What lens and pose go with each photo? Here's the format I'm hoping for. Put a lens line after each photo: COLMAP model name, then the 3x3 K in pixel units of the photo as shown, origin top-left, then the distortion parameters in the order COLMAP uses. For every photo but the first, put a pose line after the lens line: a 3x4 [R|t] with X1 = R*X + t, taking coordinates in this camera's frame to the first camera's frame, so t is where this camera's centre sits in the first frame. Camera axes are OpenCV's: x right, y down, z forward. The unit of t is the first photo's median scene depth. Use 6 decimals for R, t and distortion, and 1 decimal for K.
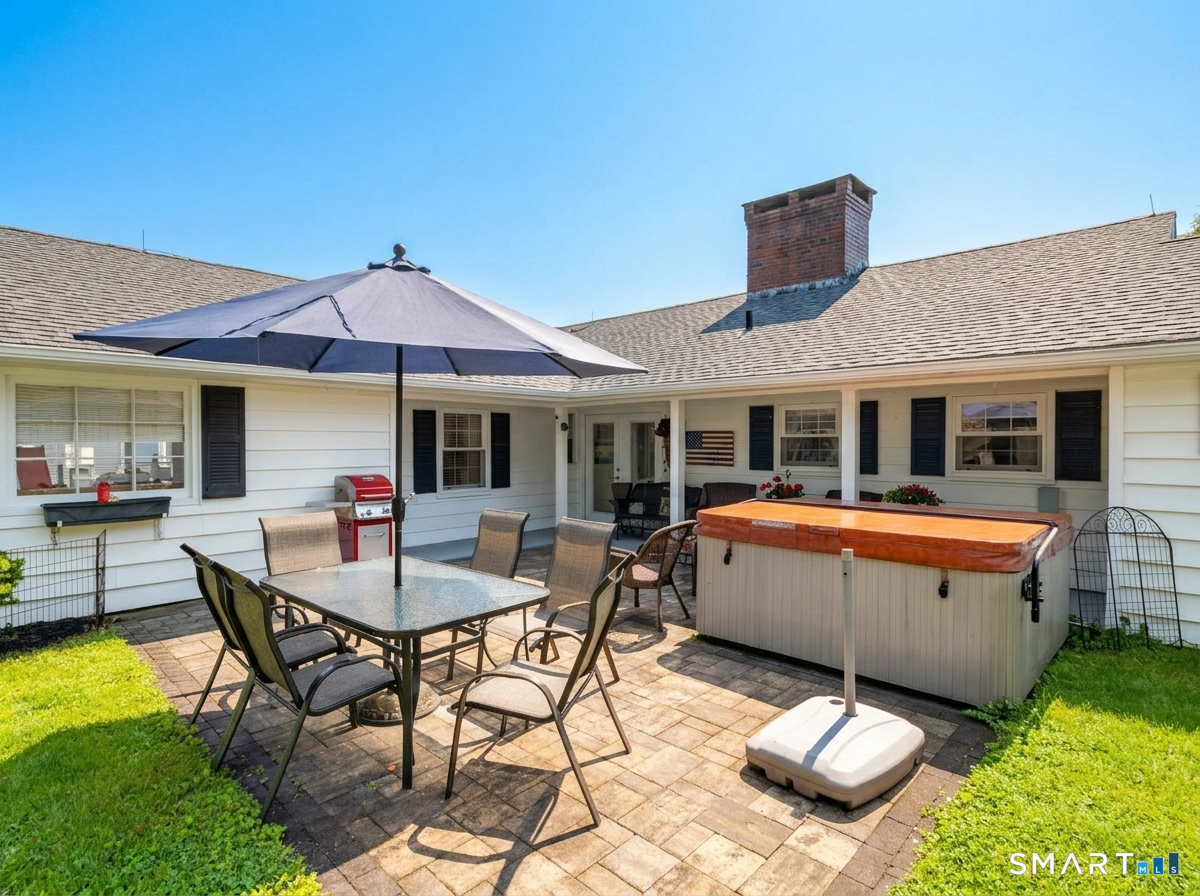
lens RADIAL K [[604.5, 0, 600.0], [0, 604.5, 448.0], [0, 0, 1]] dist [0.026290, -0.000012]
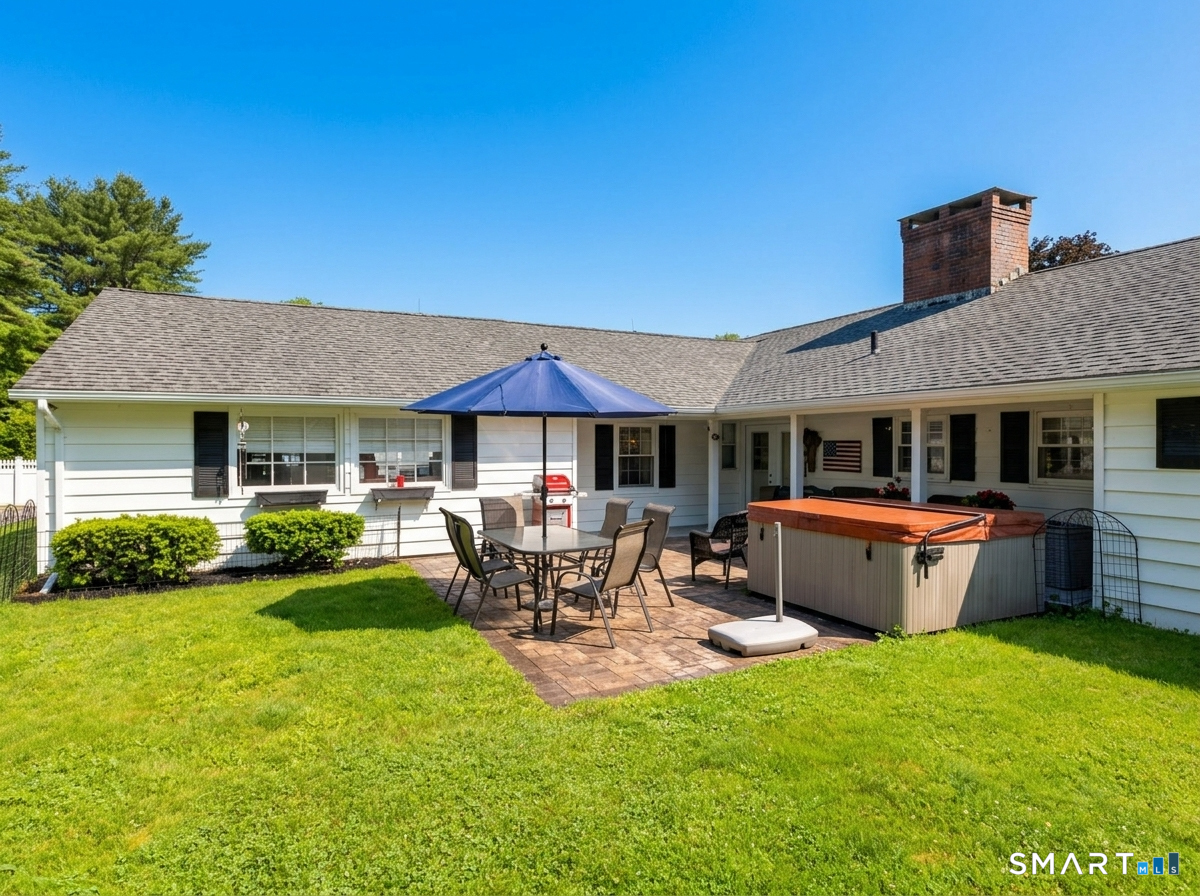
lens RADIAL K [[680.7, 0, 600.0], [0, 680.7, 448.0], [0, 0, 1]] dist [-0.001102, -0.000343]
pose [[0.933836, 0.001006, -0.357701, 0.269646], [-0.001650, 0.999998, -0.001495, -0.014446], [0.357698, 0.001986, 0.933835, -0.401184]]
